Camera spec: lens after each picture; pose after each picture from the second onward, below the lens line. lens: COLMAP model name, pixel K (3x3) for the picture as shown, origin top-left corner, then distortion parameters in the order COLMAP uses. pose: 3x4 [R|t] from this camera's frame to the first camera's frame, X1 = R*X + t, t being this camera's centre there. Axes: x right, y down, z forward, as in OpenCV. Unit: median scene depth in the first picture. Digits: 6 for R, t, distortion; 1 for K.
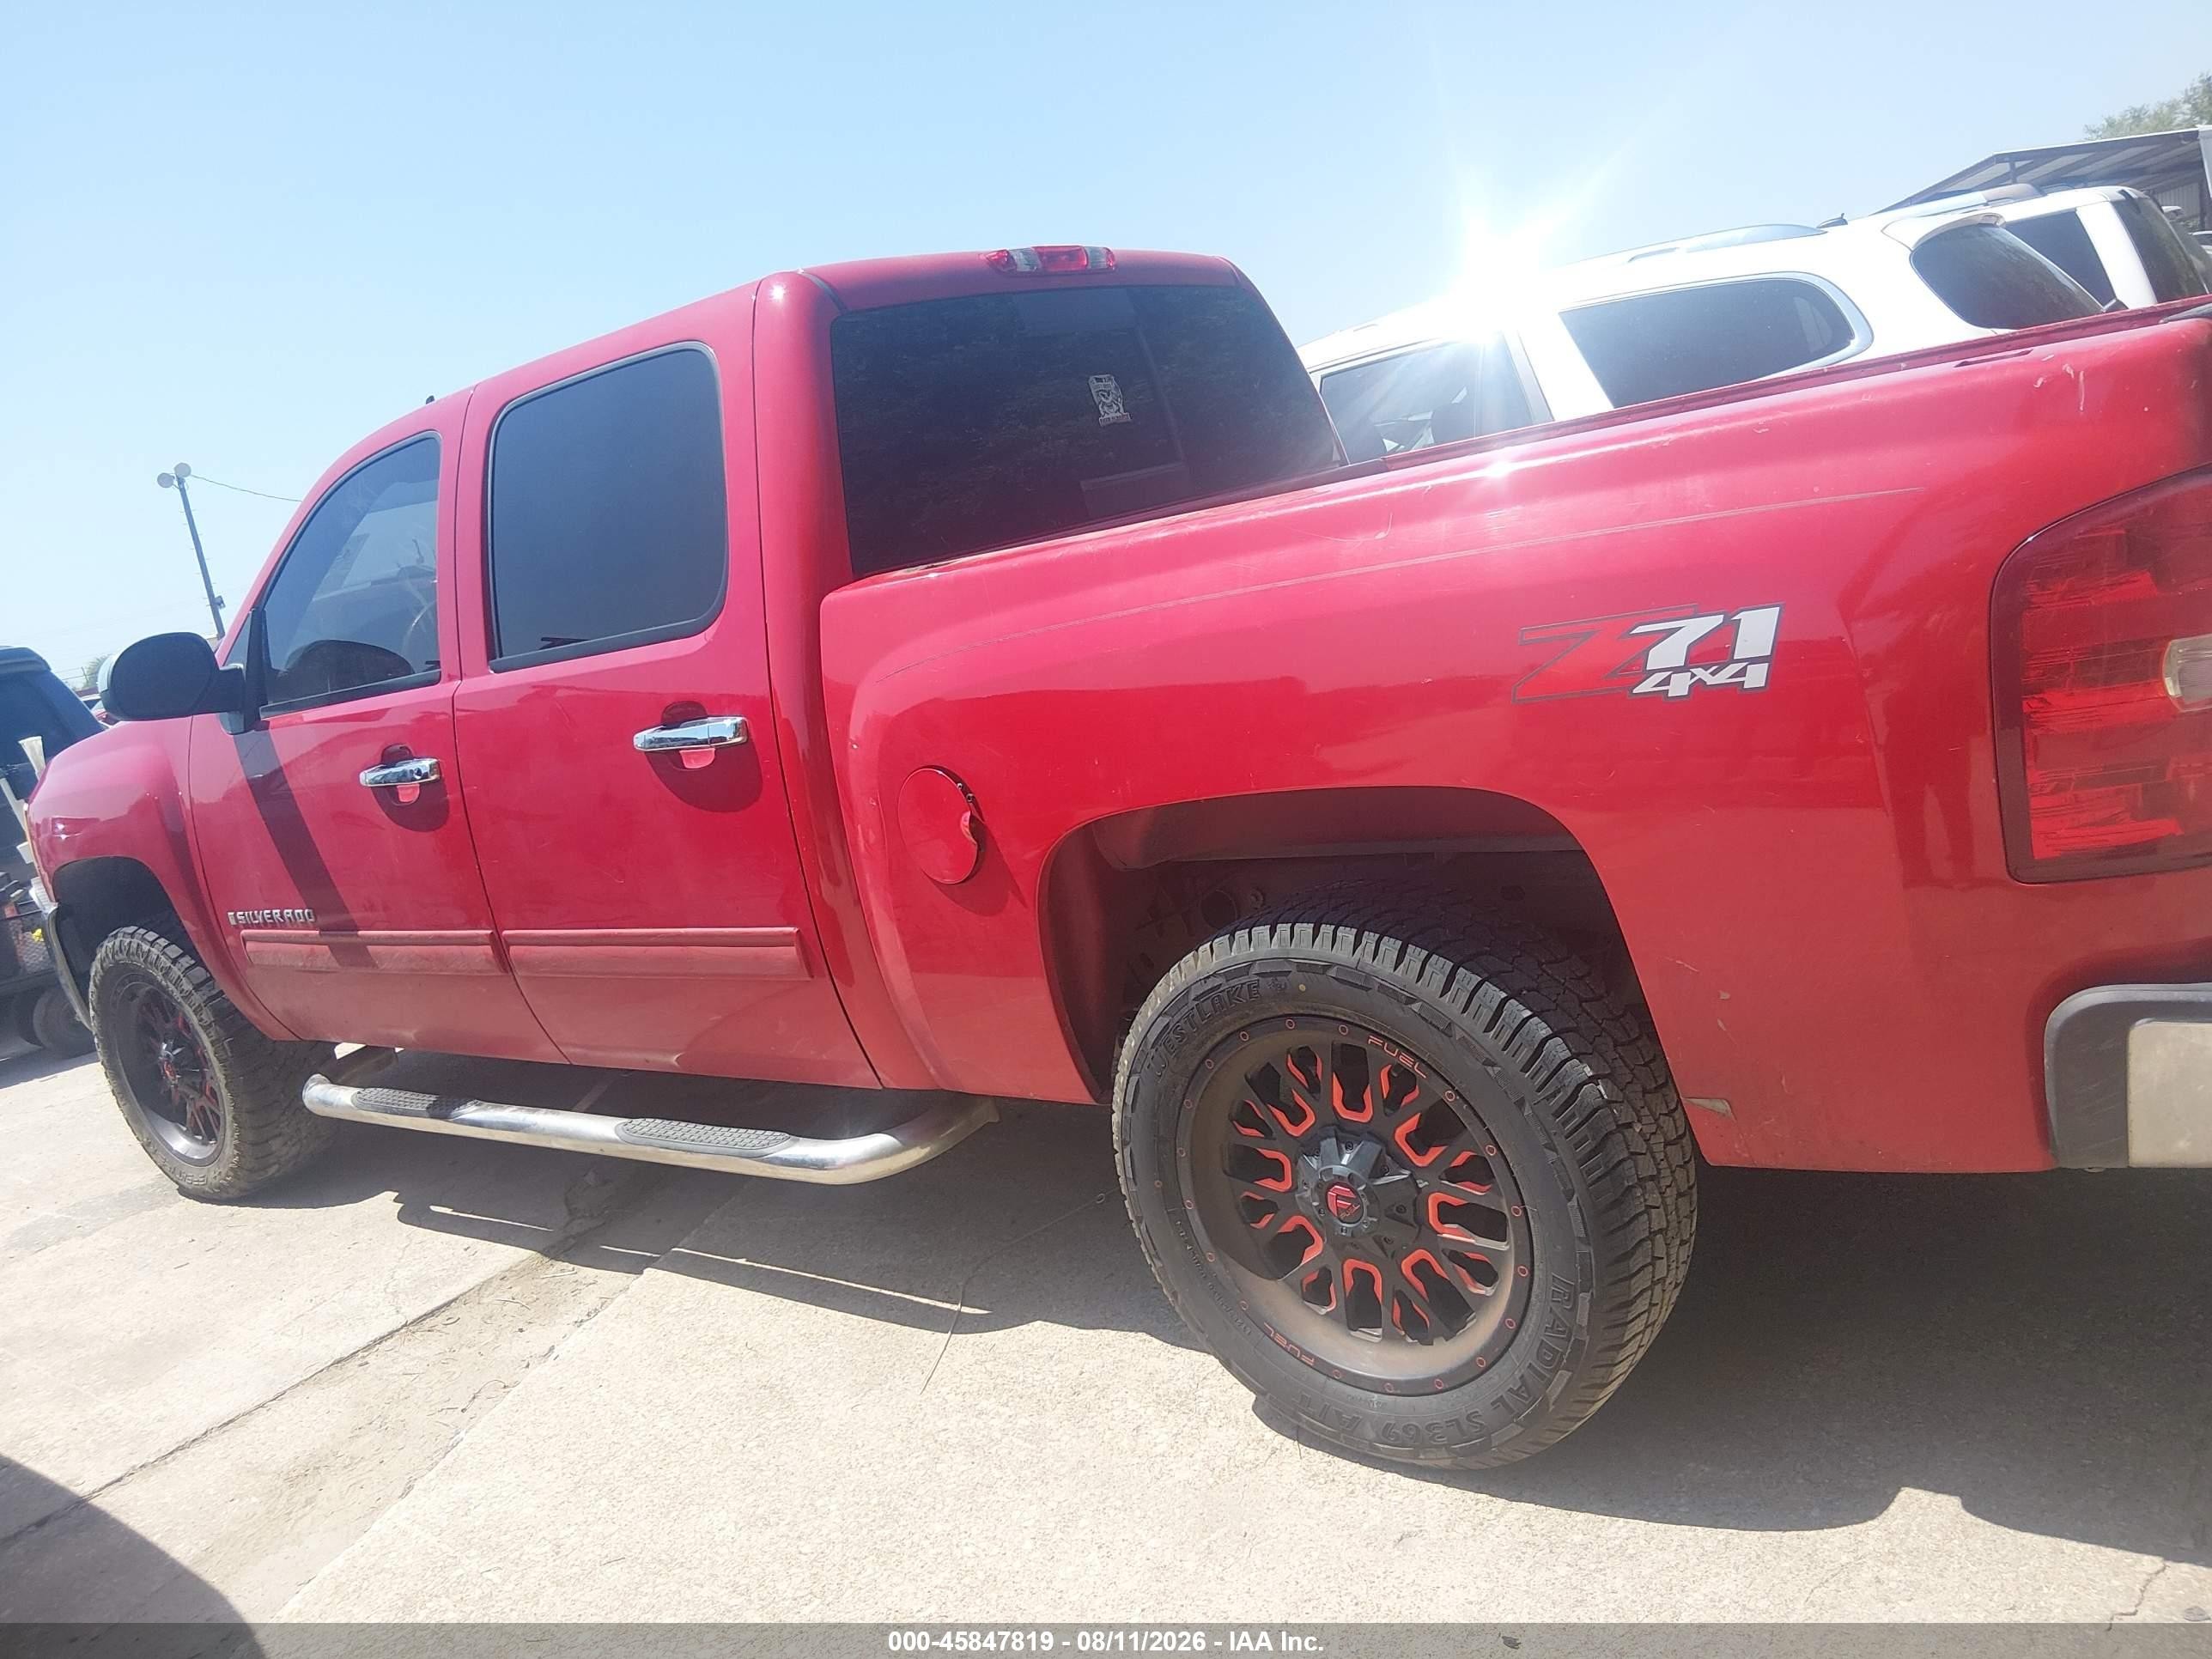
lens RADIAL K [[1752.1, 0, 1106.0], [0, 1752.1, 829.5], [0, 0, 1]] dist [0.138598, -0.271987]
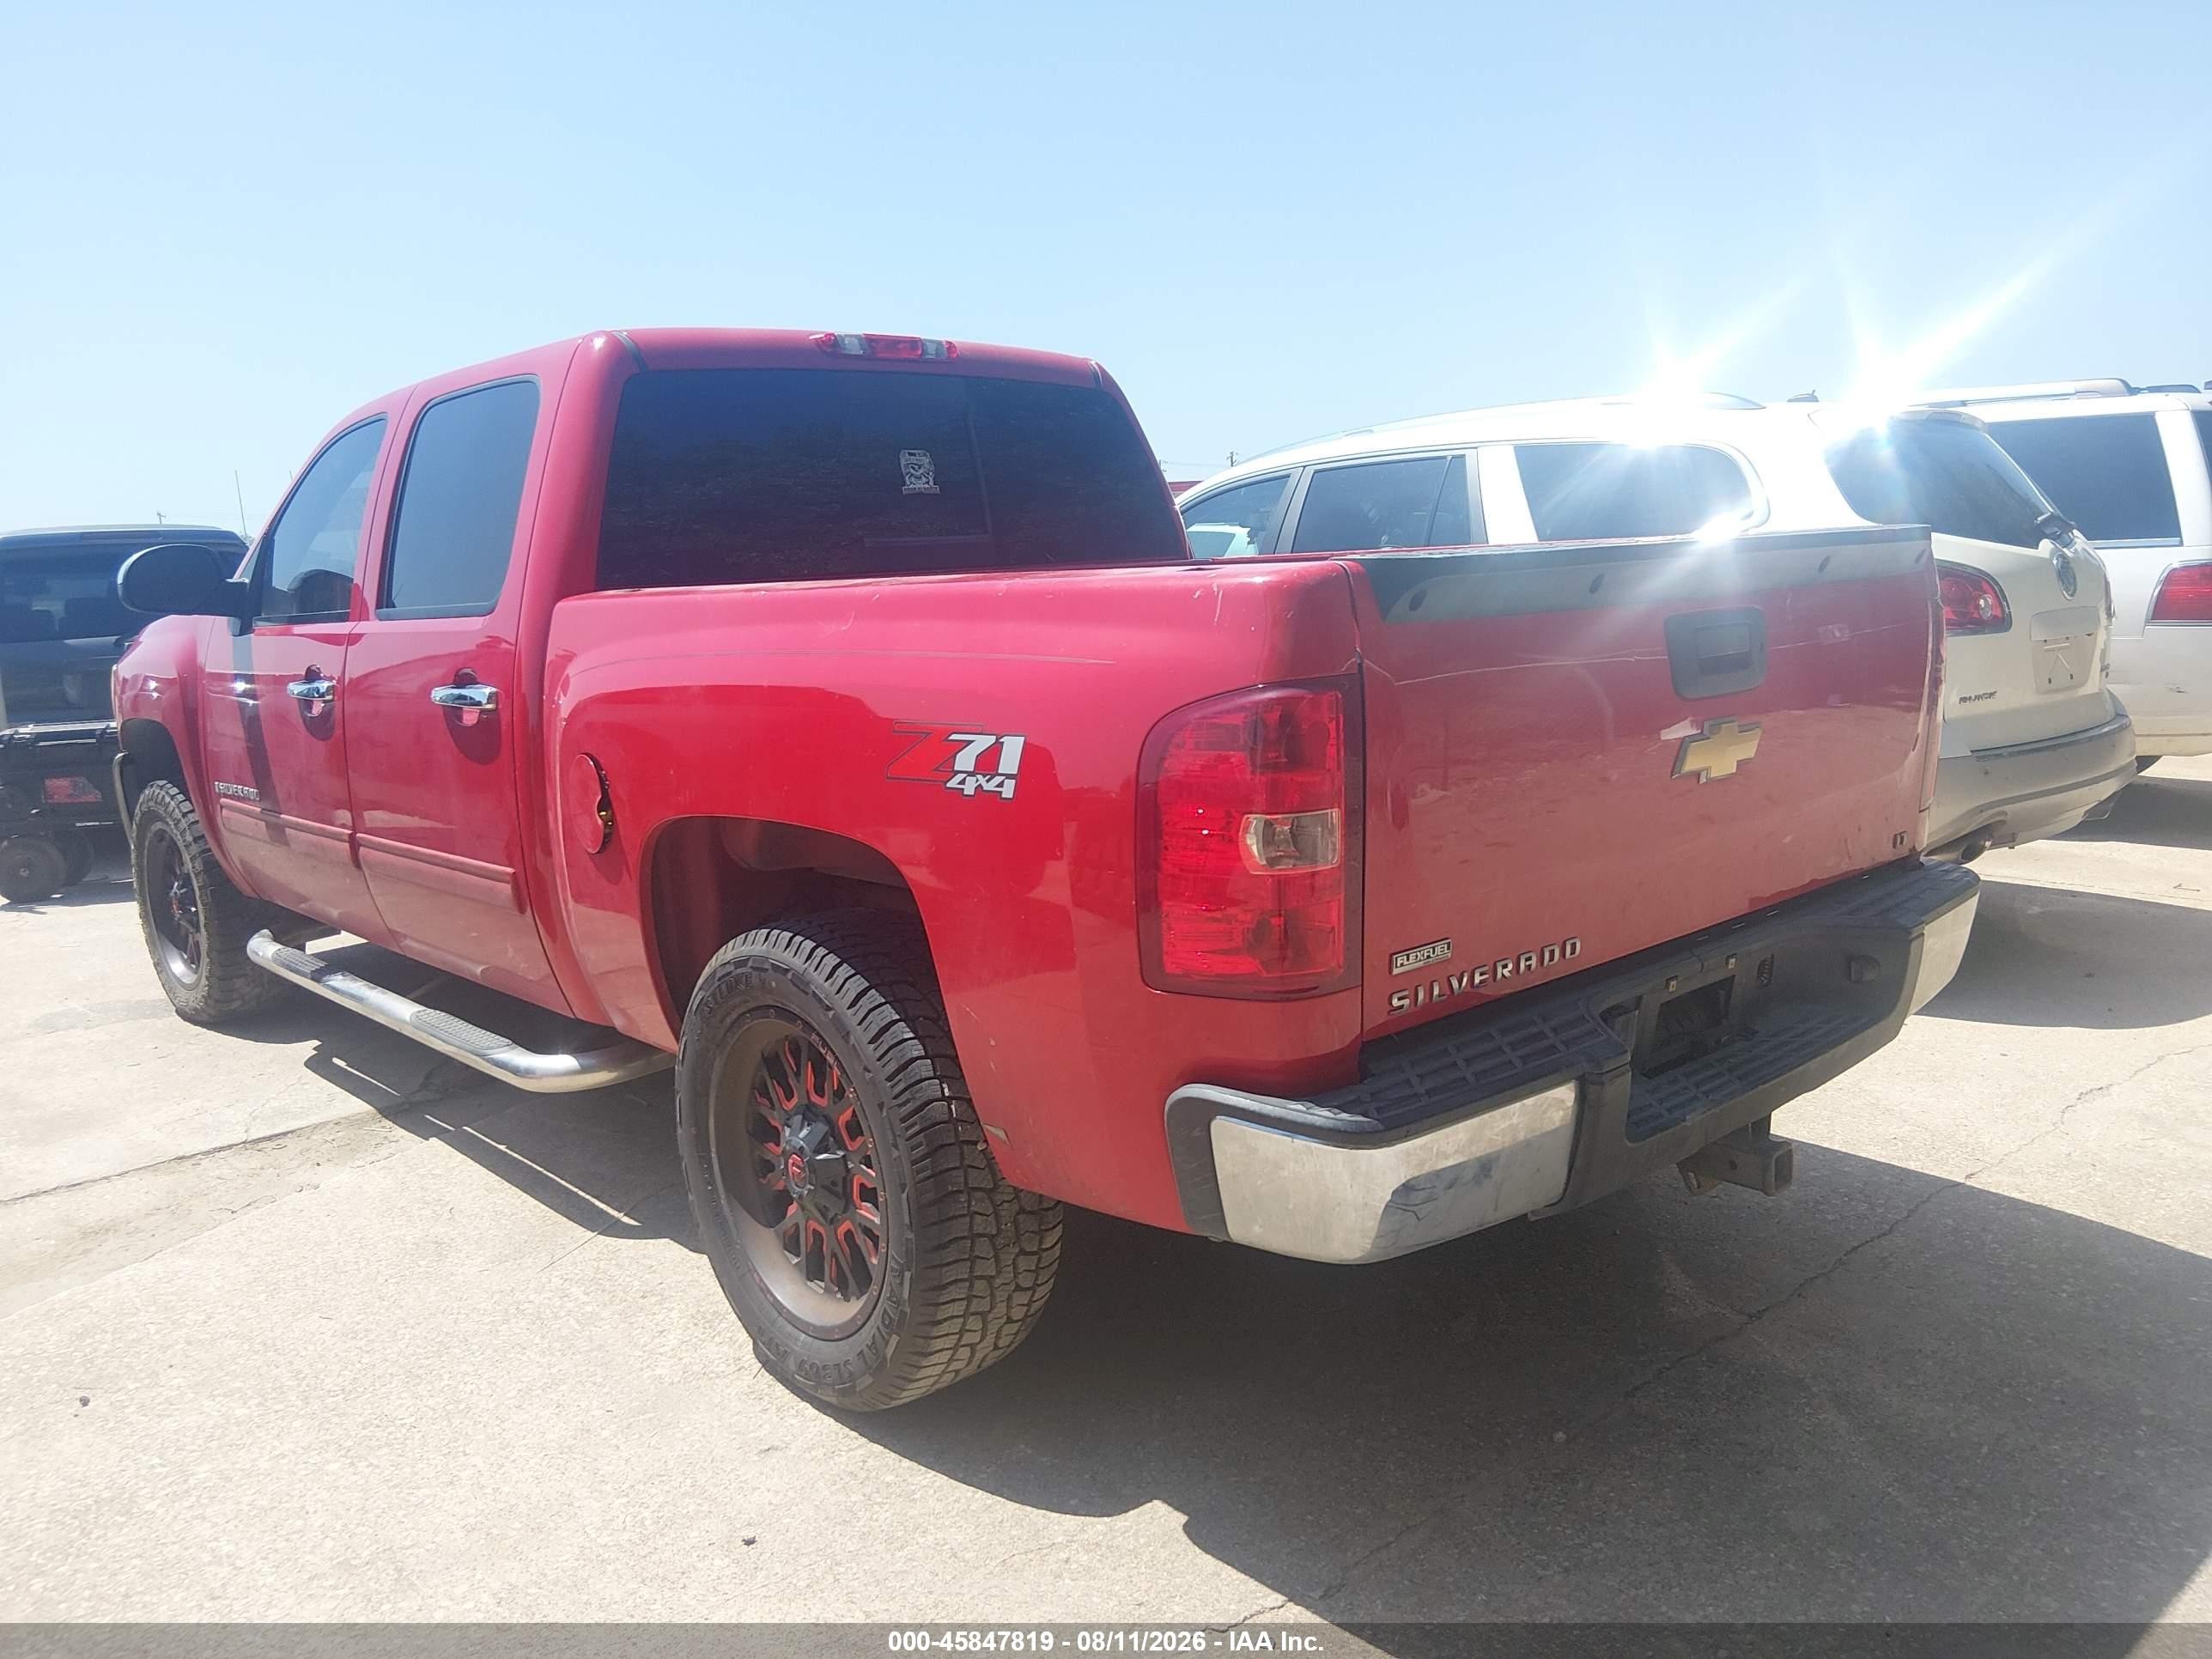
lens RADIAL K [[1752.1, 0, 1106.0], [0, 1752.1, 829.5], [0, 0, 1]] dist [0.138598, -0.271987]
pose [[0.971962, 0.178026, -0.153612, 0.402408], [-0.179676, 0.983721, 0.003189, -0.047791], [0.151679, 0.024501, 0.988126, -0.132339]]
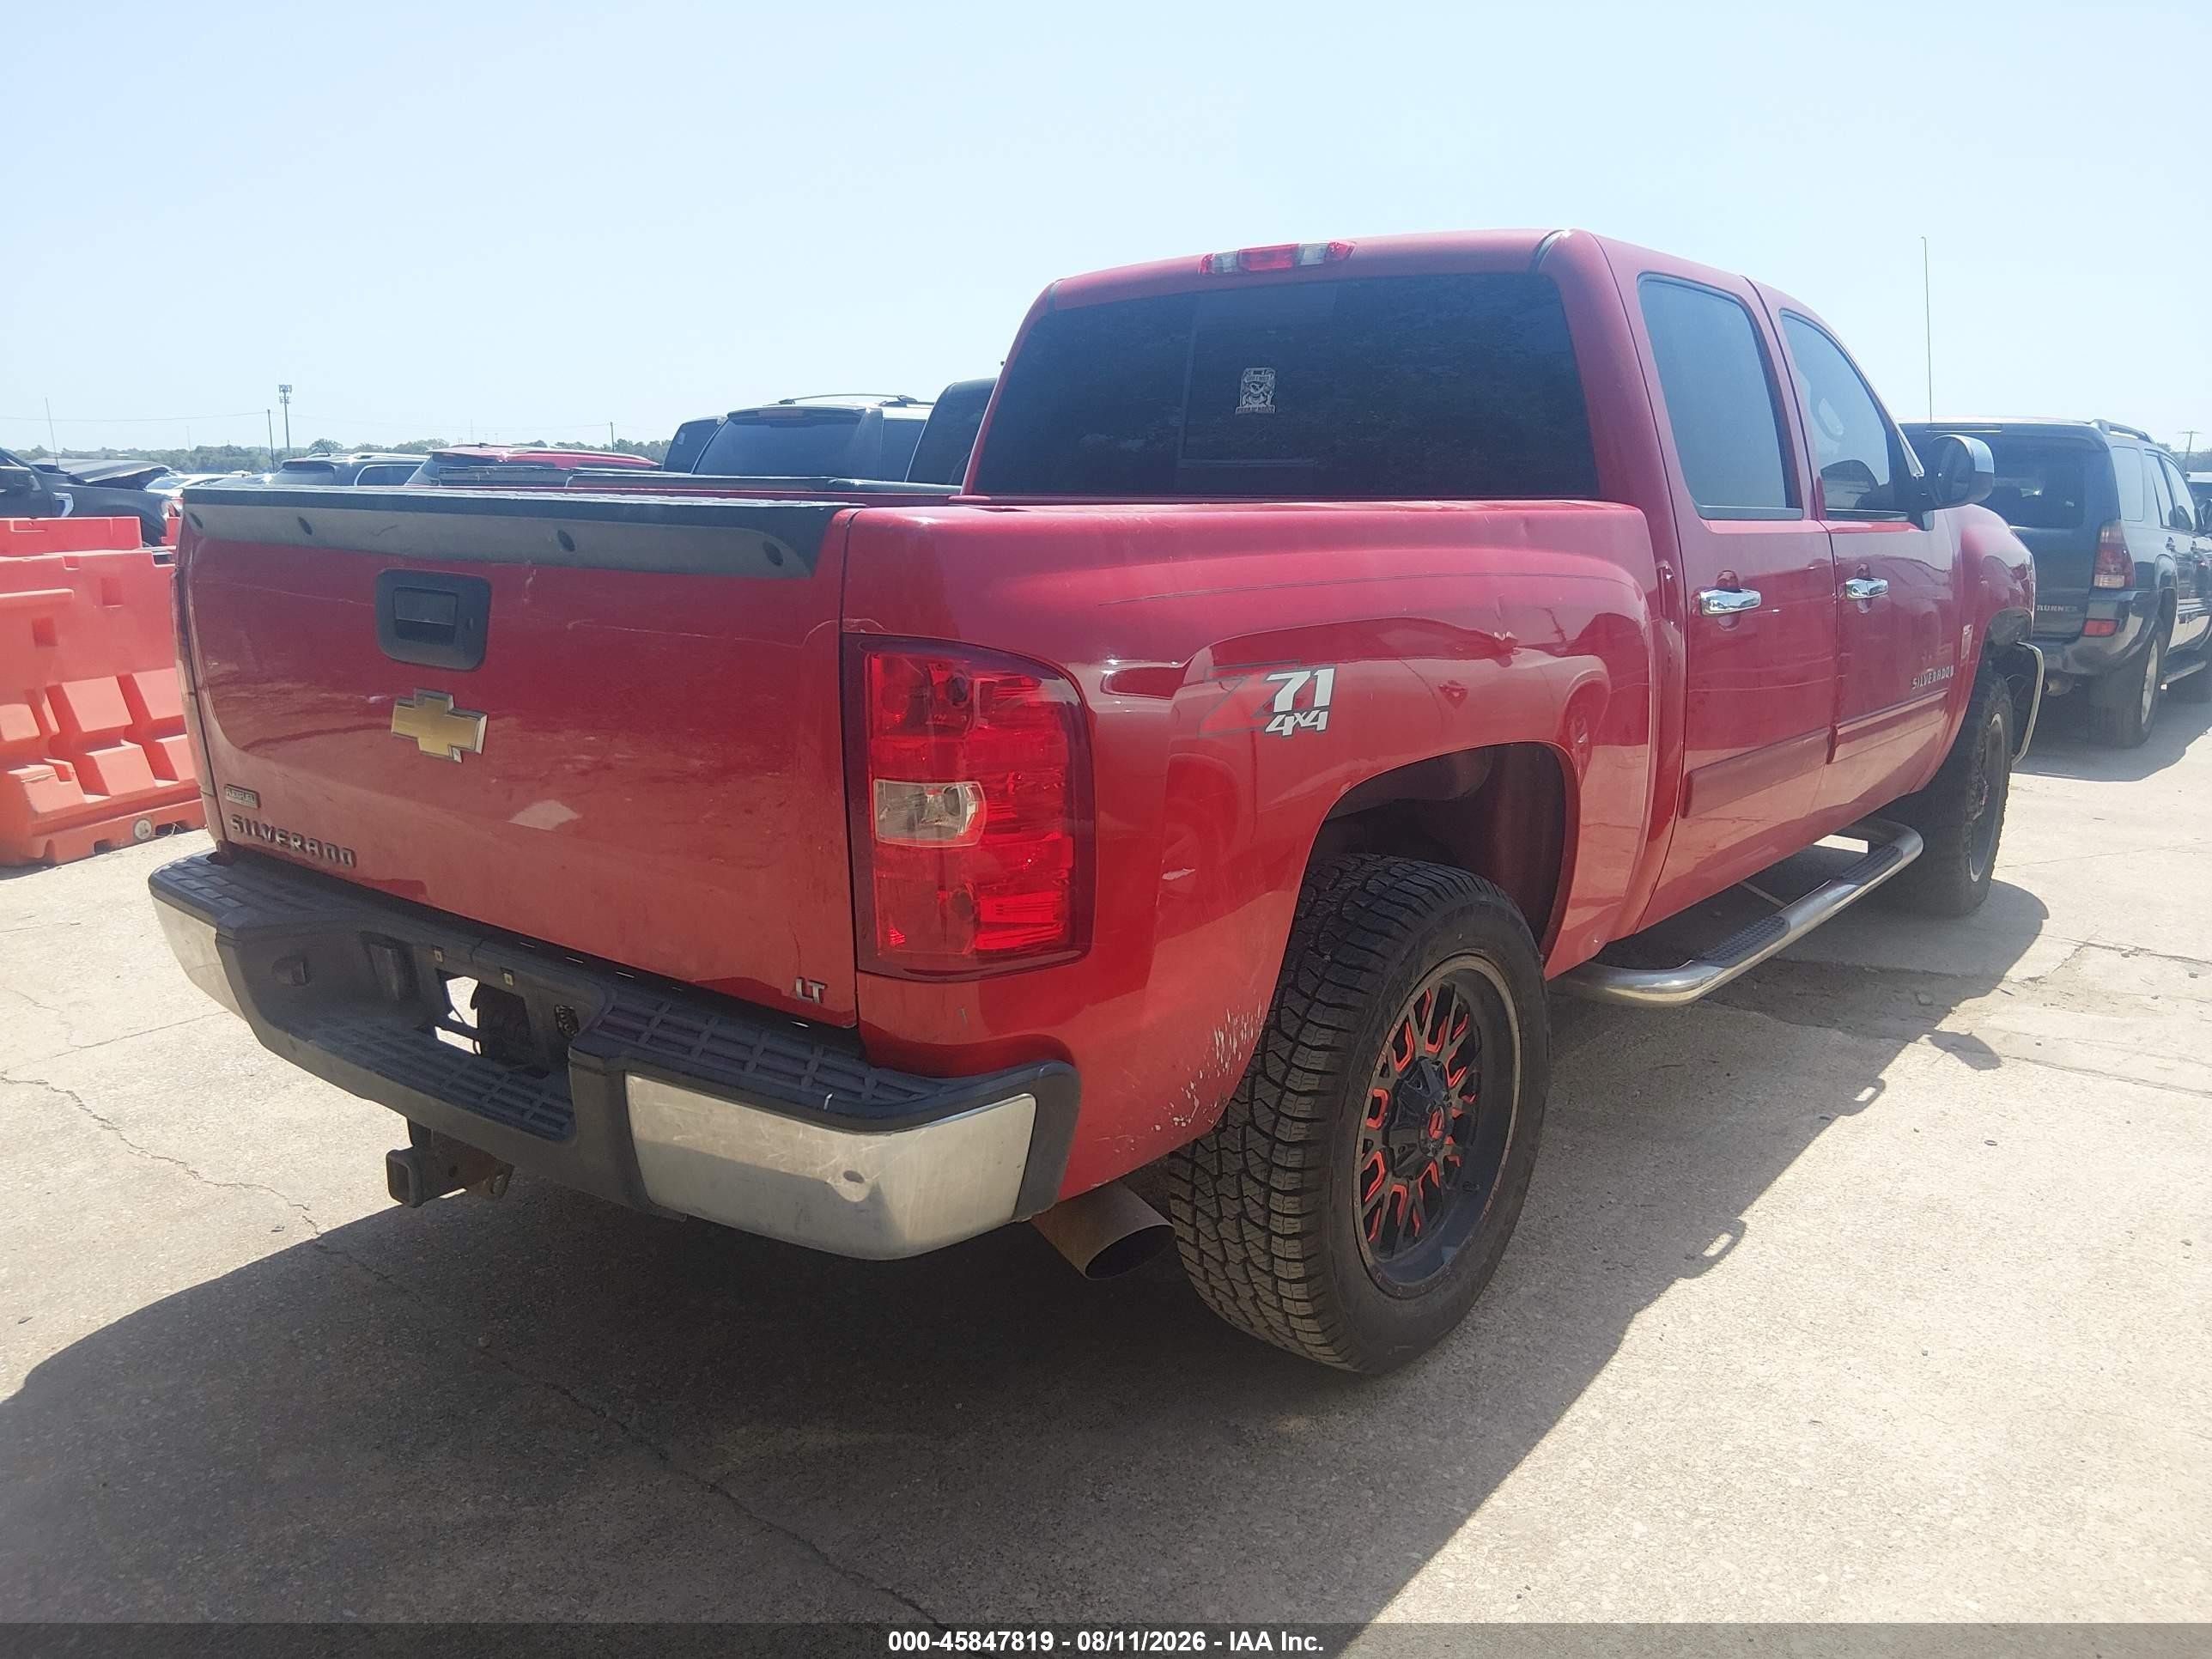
lens RADIAL K [[1697.2, 0, 1106.0], [0, 1697.2, 829.5], [0, 0, 1]] dist [0.128175, -0.206050]
pose [[-0.072878, 0.385920, -0.919649, 1.310003], [-0.181244, 0.901622, 0.392718, -0.475495], [0.980734, 0.195302, 0.004237, 1.137066]]
